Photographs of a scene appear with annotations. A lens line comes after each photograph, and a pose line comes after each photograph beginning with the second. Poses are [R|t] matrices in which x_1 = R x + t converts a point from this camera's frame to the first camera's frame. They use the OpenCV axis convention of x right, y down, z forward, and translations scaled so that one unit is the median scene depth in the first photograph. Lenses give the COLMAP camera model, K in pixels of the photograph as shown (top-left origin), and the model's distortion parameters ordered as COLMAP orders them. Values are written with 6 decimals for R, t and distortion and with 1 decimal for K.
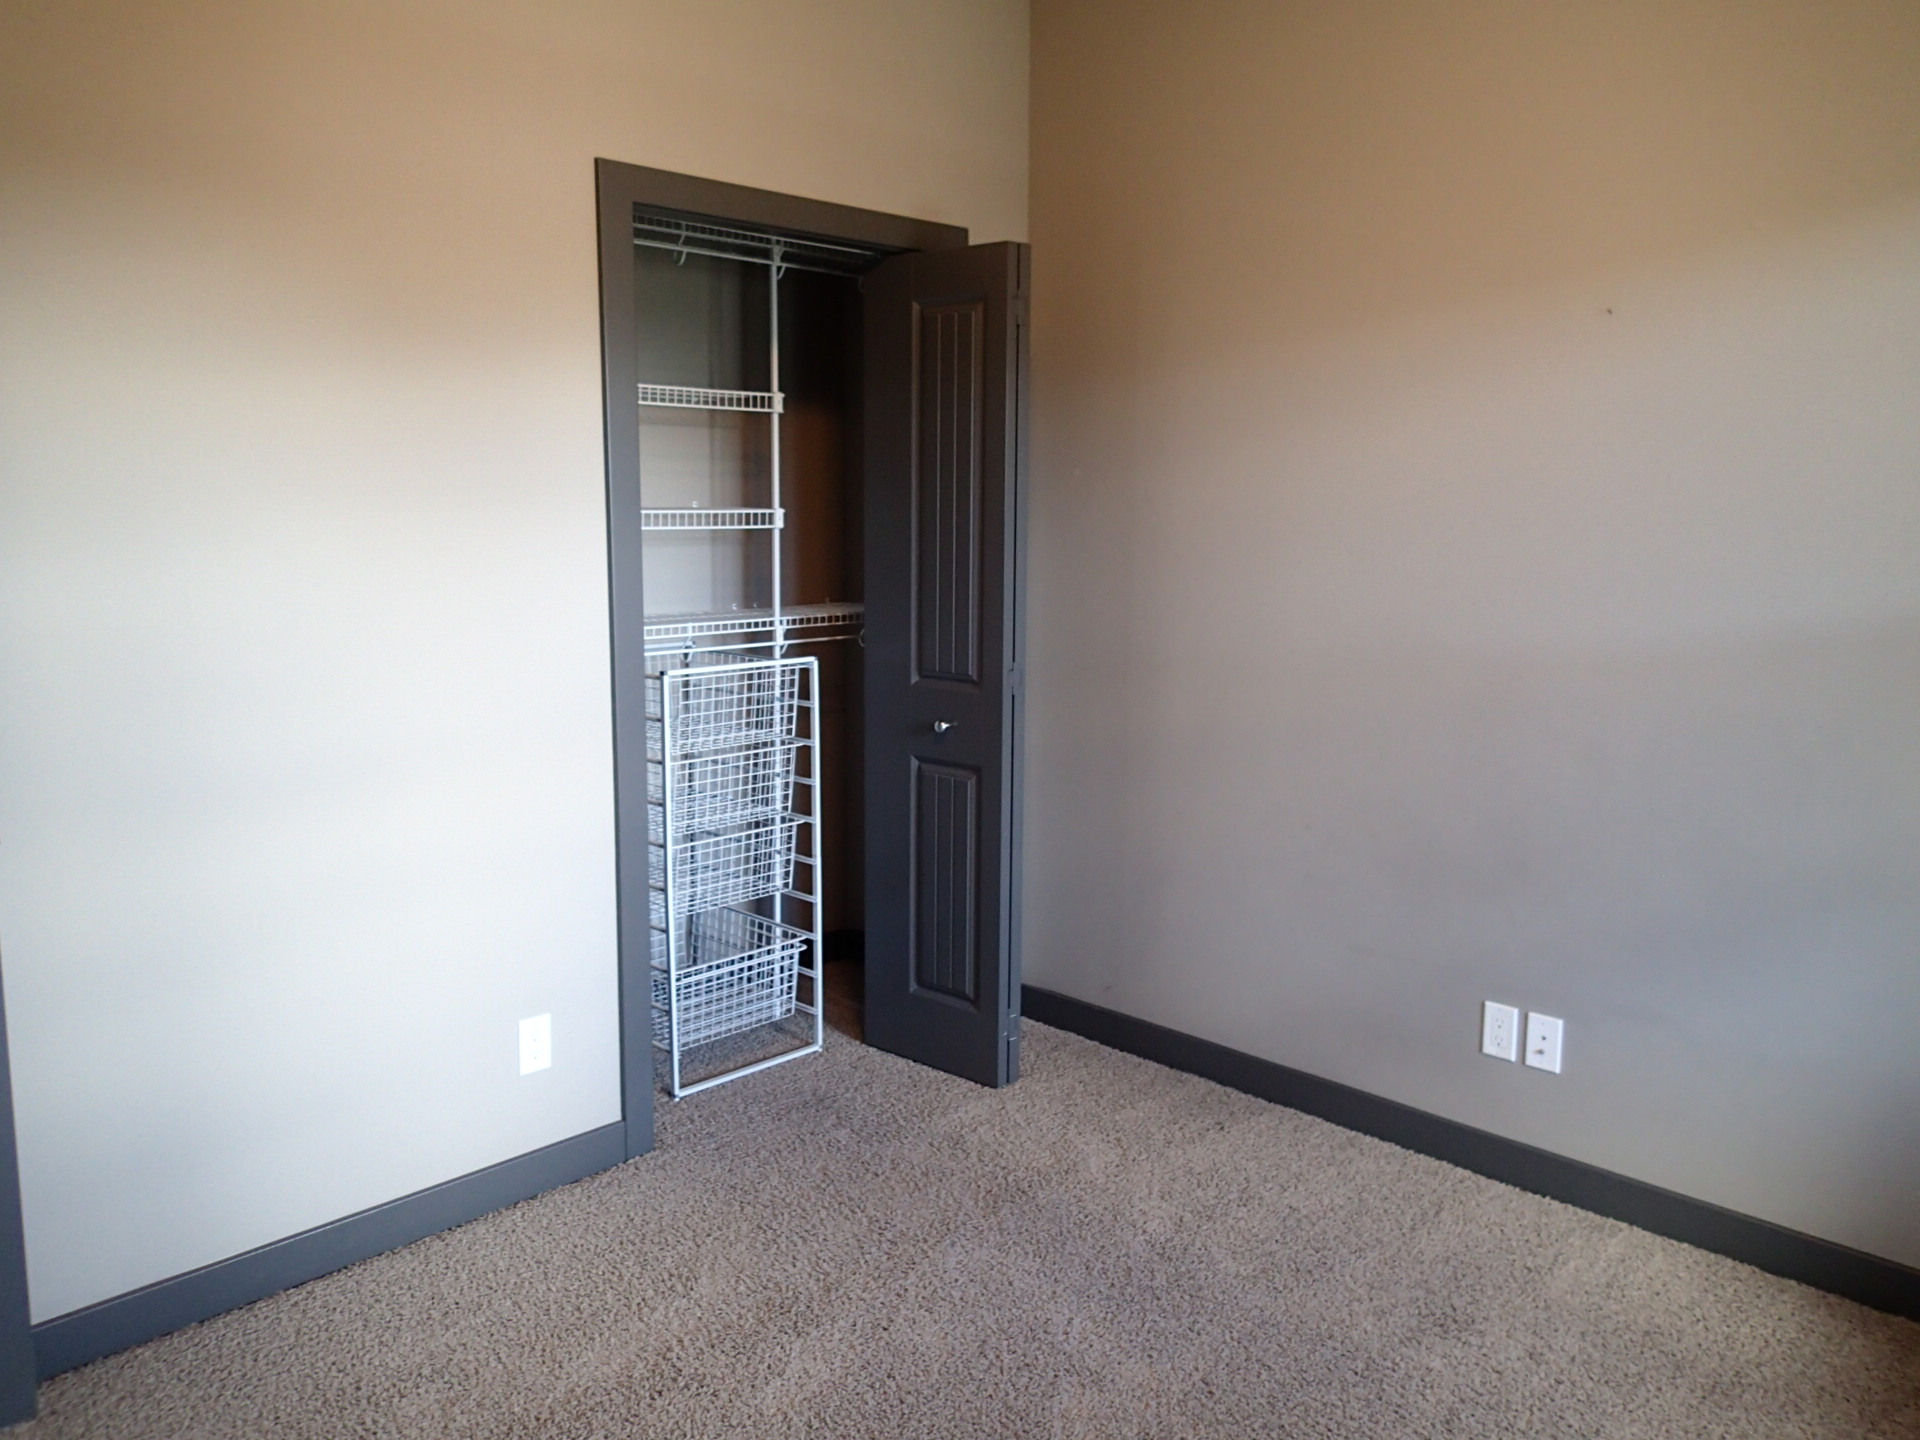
lens RADIAL K [[1427.0, 0, 960.0], [0, 1427.0, 720.0], [0, 0, 1]] dist [-0.000425, 0.000051]
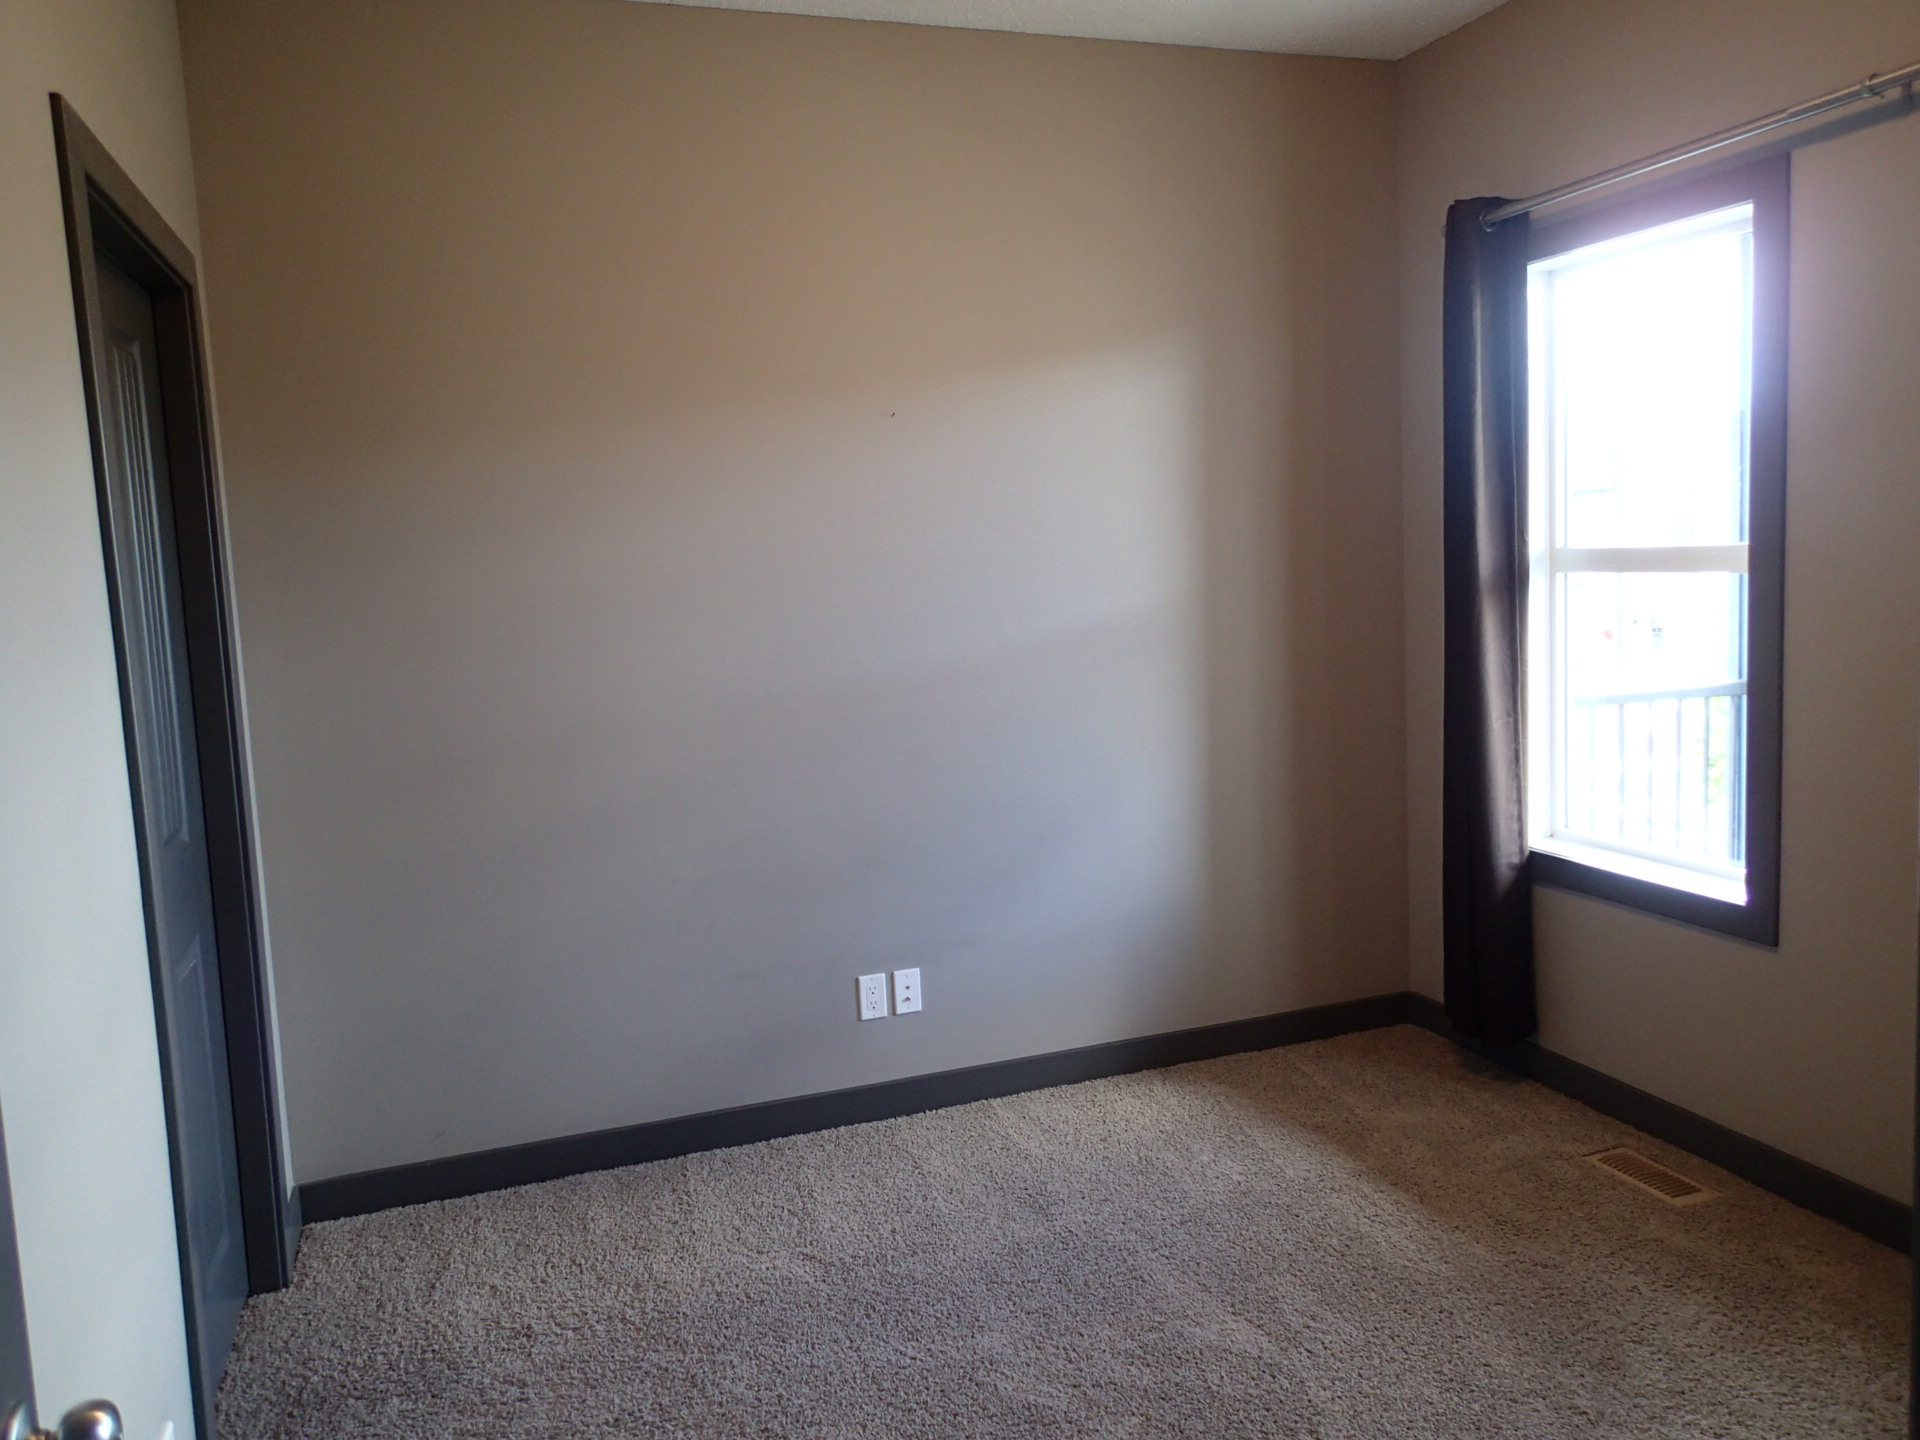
lens RADIAL K [[1427.0, 0, 960.0], [0, 1427.0, 720.0], [0, 0, 1]] dist [-0.000425, 0.000051]
pose [[0.425381, -0.128288, 0.895876, -0.649362], [0.185409, 0.981259, 0.052478, -0.062645], [-0.885819, 0.143780, 0.441195, 0.368296]]
